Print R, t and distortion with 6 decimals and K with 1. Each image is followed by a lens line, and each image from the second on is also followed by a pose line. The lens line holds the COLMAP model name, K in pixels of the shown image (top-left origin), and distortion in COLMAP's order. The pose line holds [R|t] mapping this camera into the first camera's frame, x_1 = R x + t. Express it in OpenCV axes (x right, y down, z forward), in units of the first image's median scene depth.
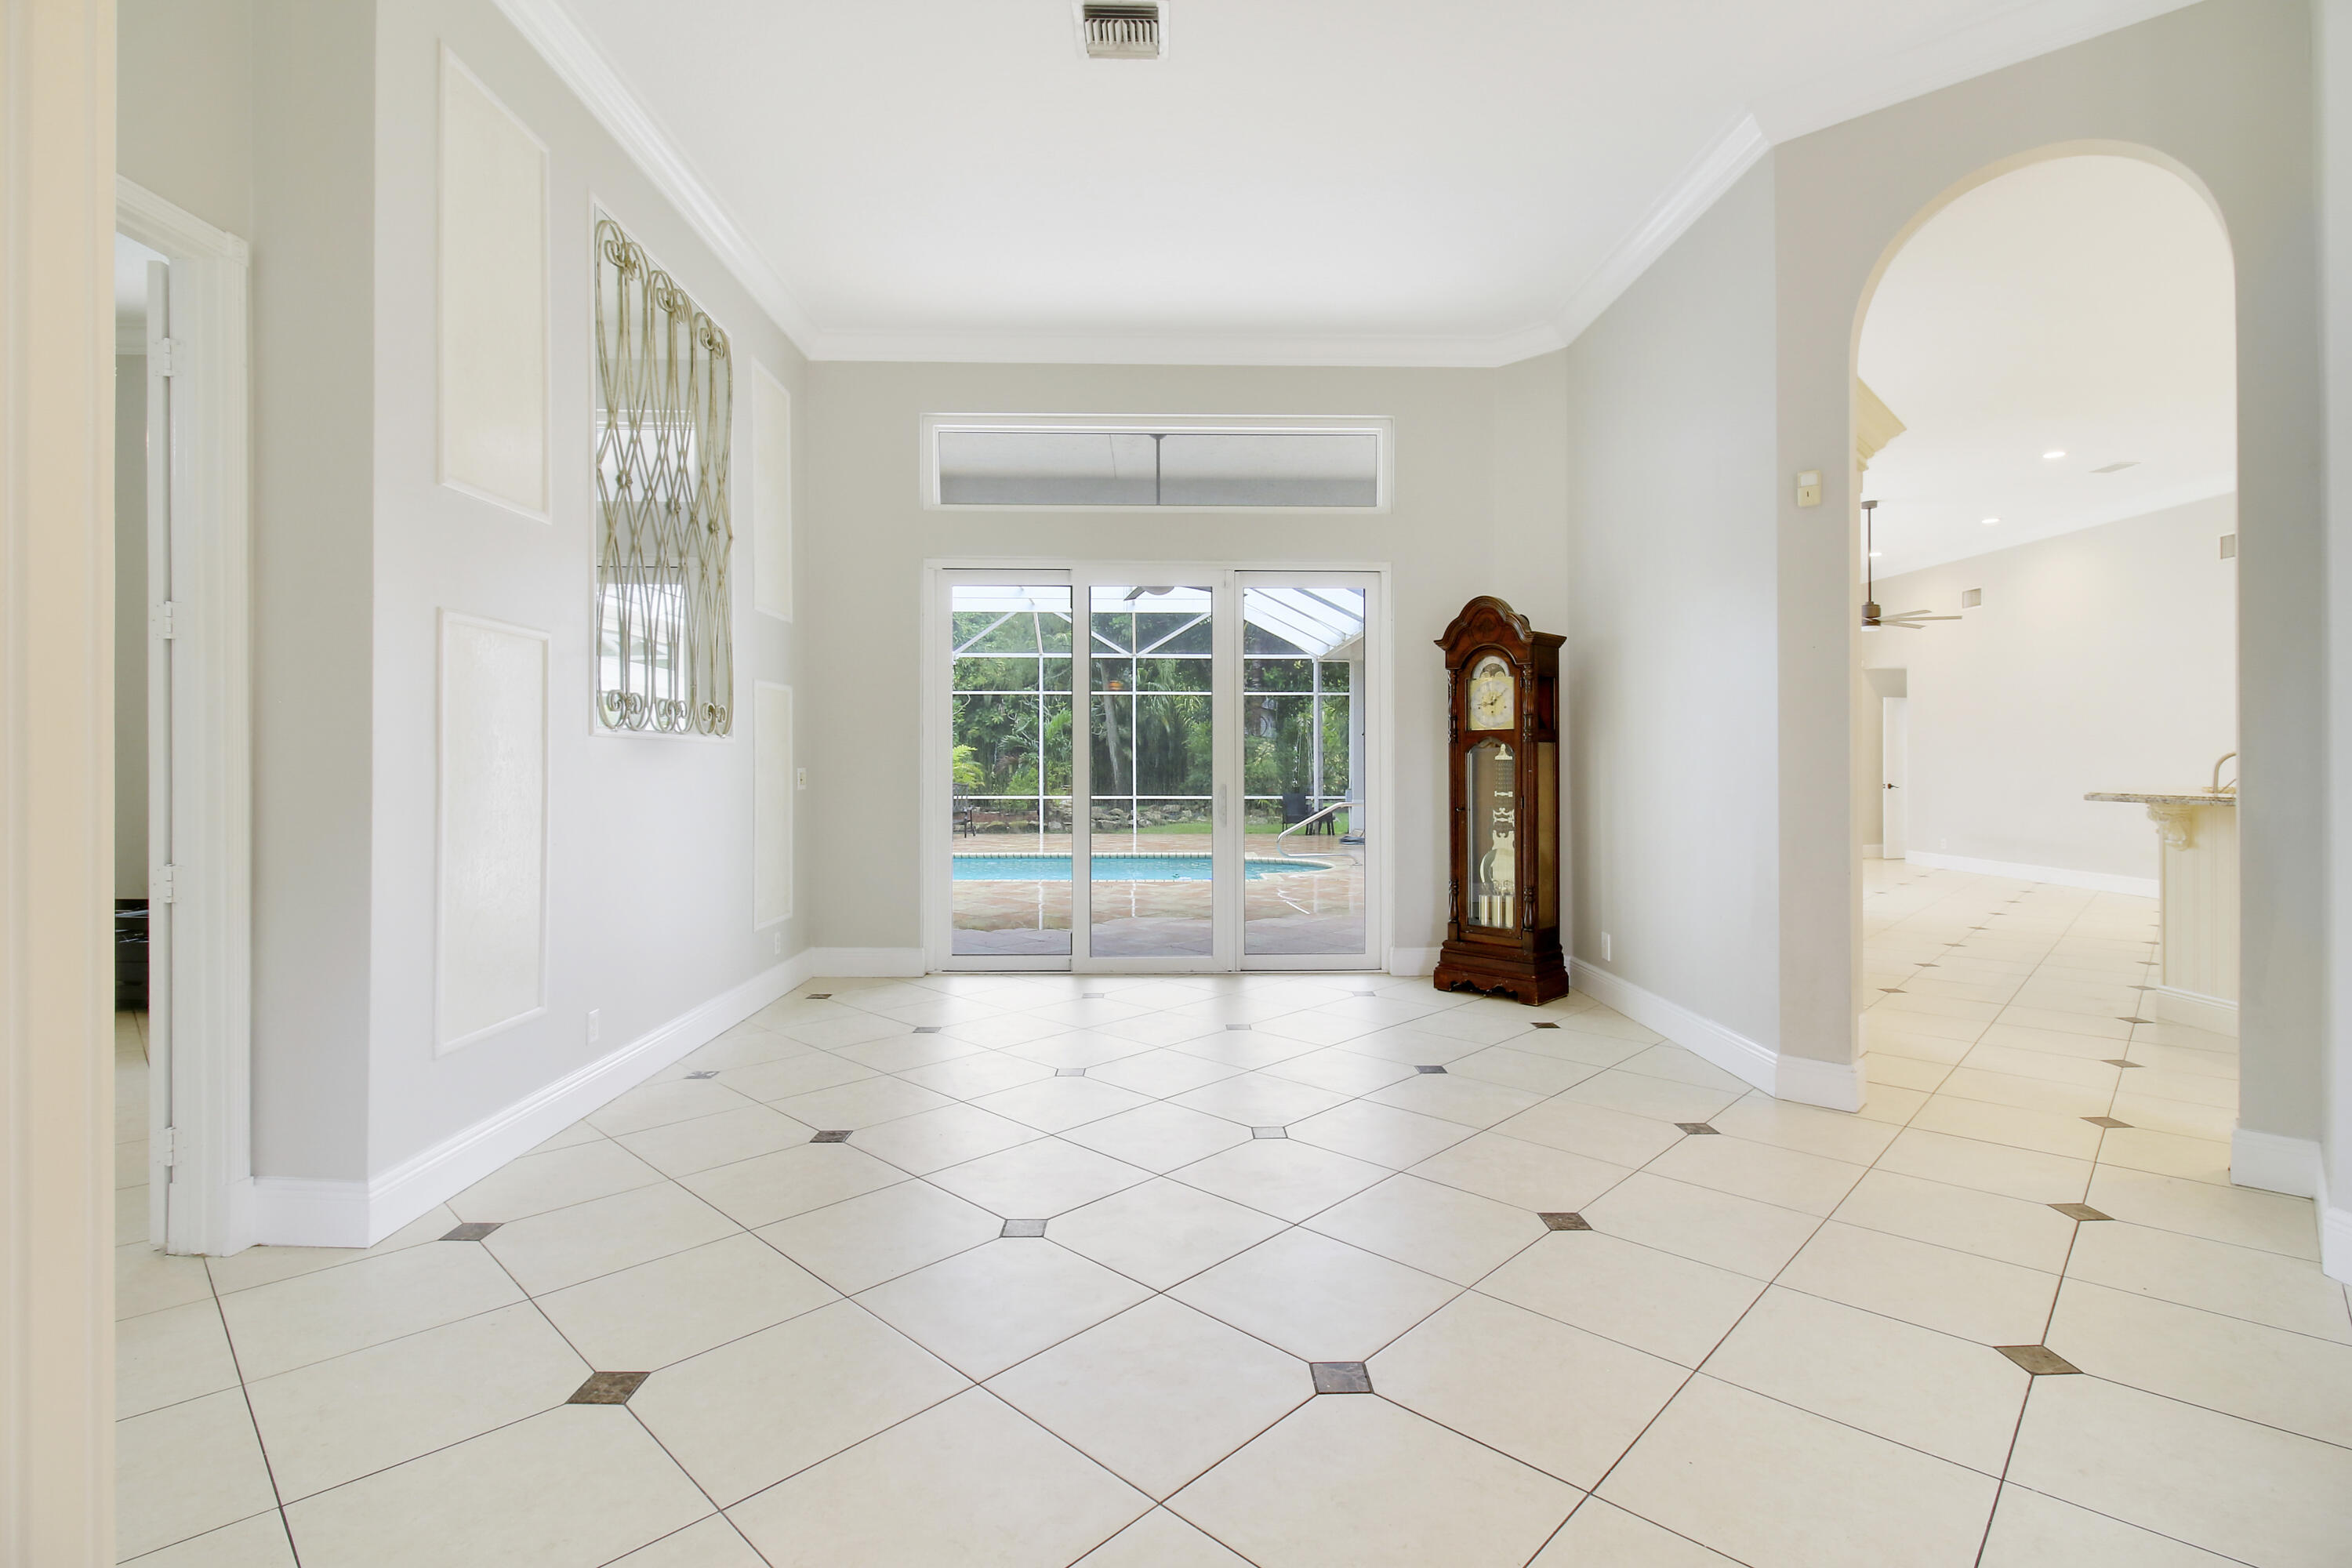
lens RADIAL K [[1085.2, 0, 1194.2], [0, 1085.2, 755.4], [0, 0, 1]] dist [0.003139, -0.018207]
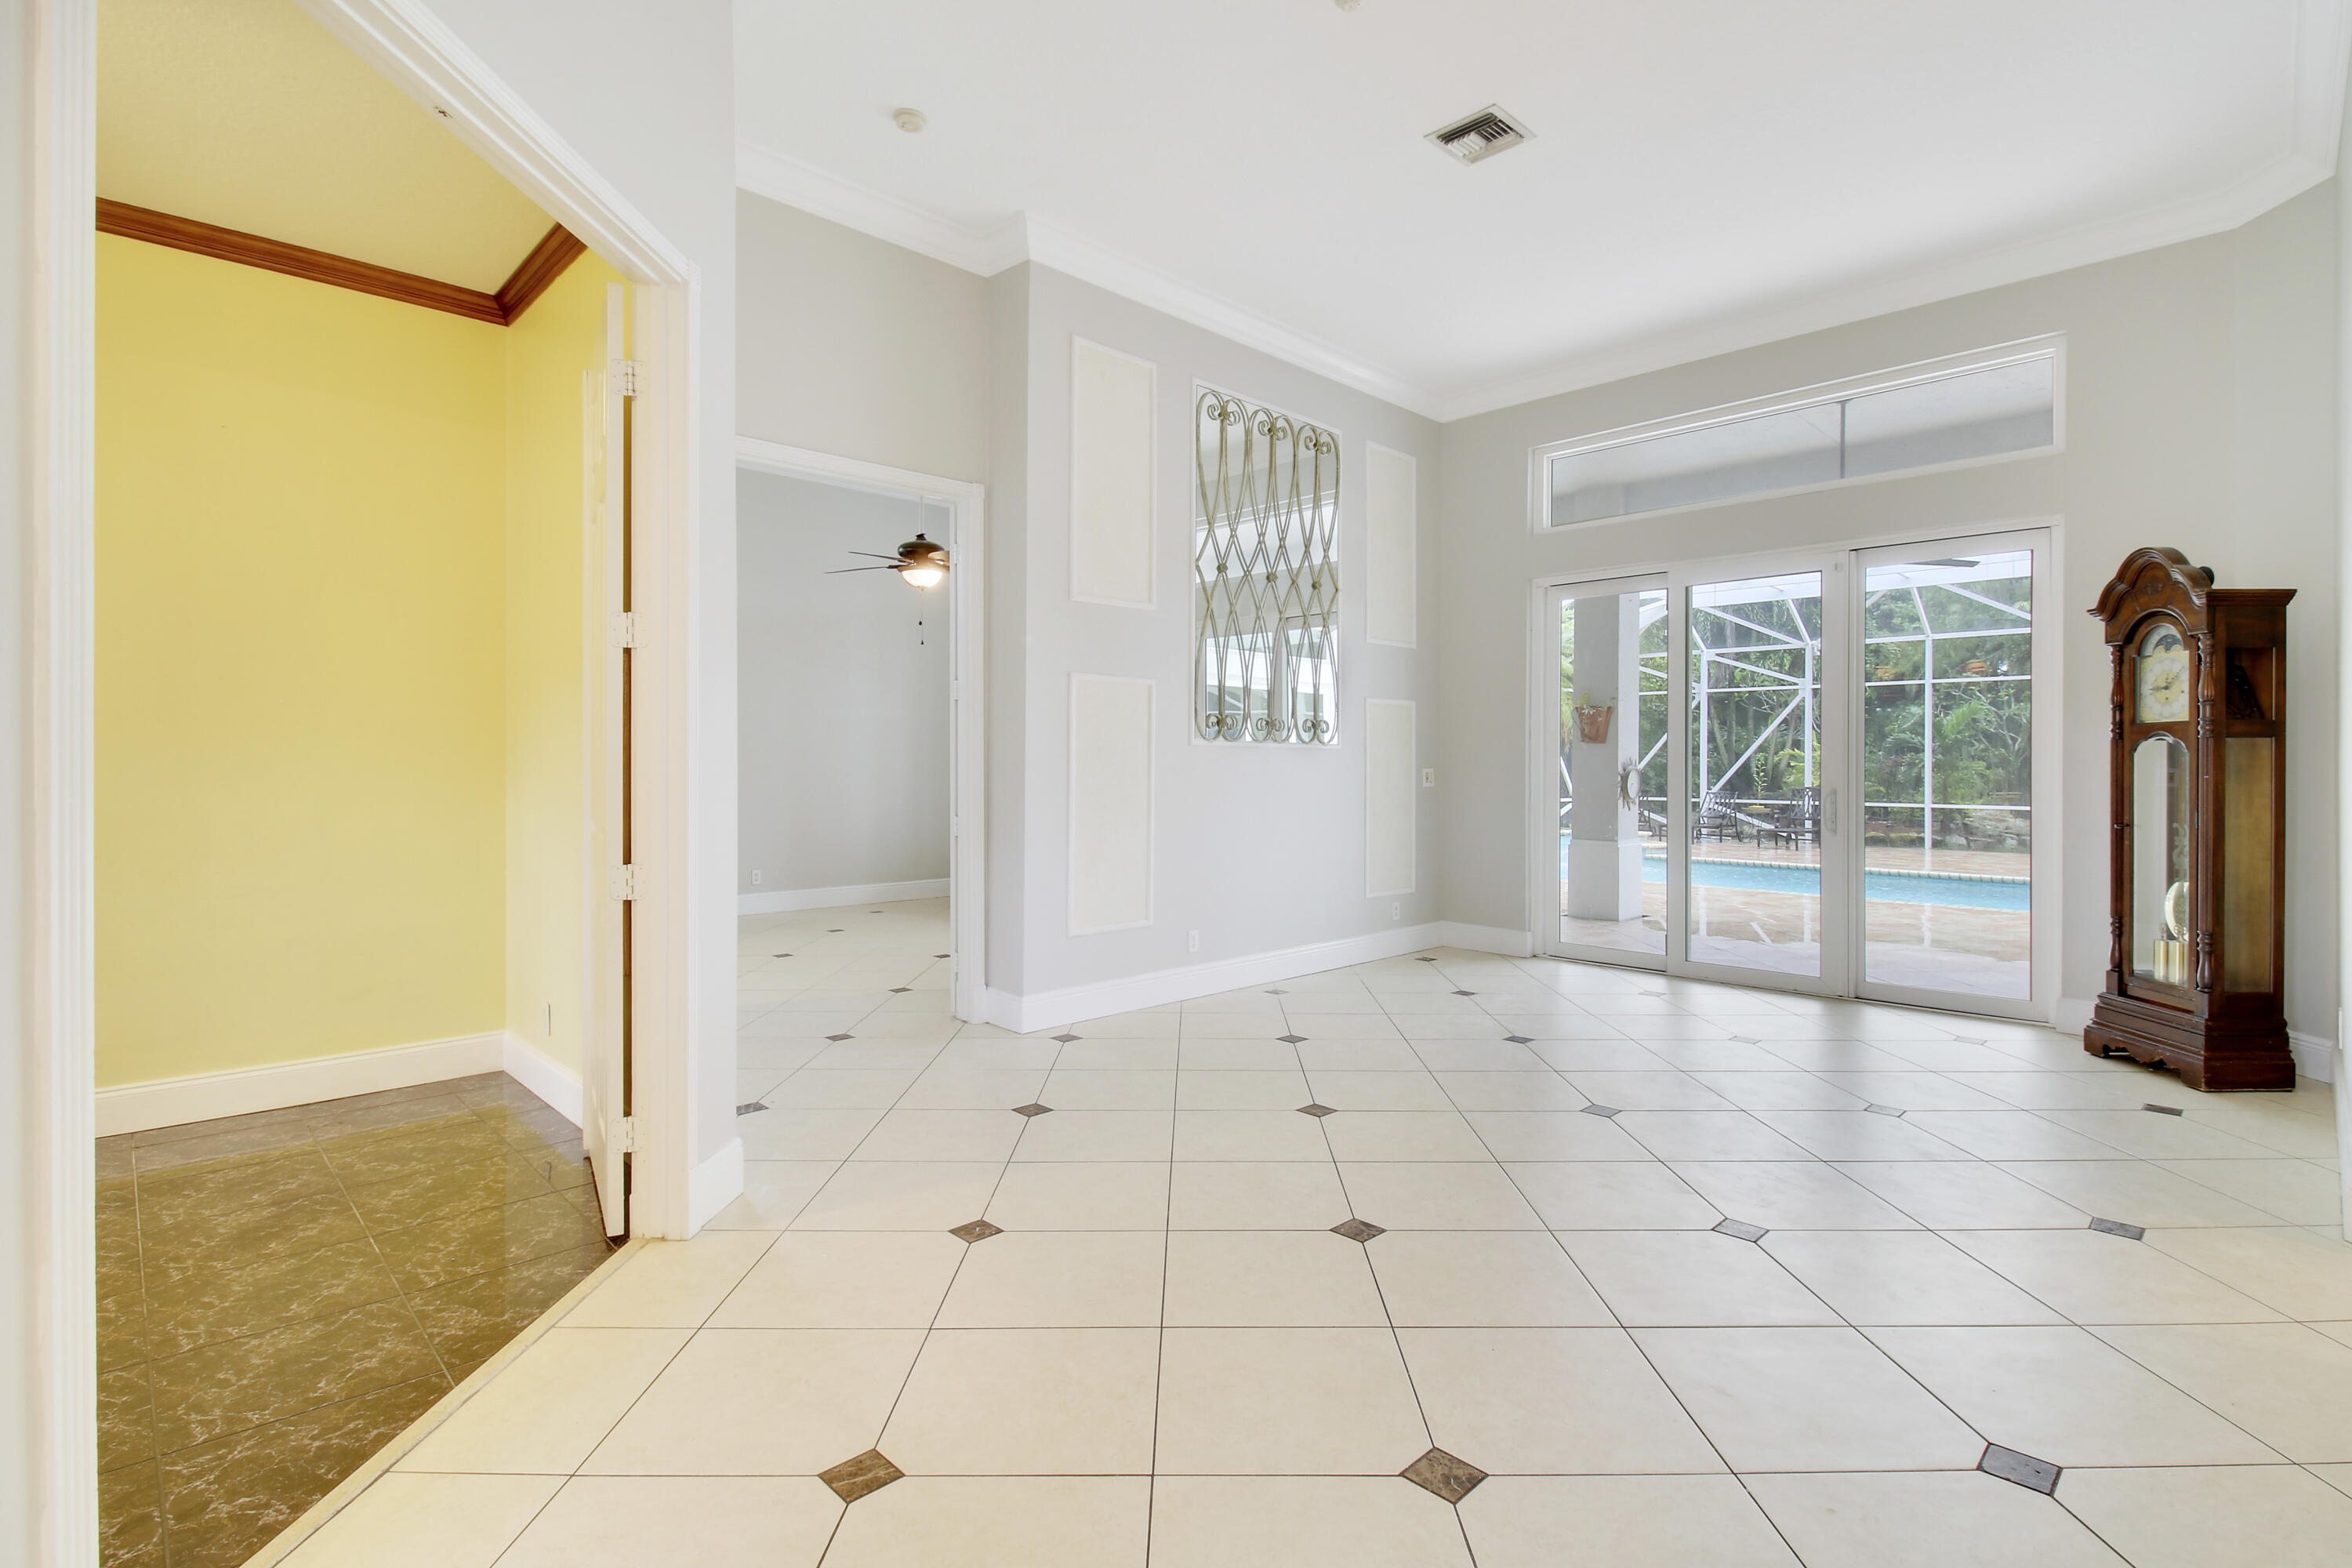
lens RADIAL K [[1102.8, 0, 1182.0], [0, 1102.8, 759.2], [0, 0, 1]] dist [-0.000945, -0.006926]
pose [[0.679918, -0.001812, -0.733286, 0.362941], [0.003211, 0.999995, 0.000506, -0.000194], [0.733281, -0.002698, 0.679920, -0.024875]]
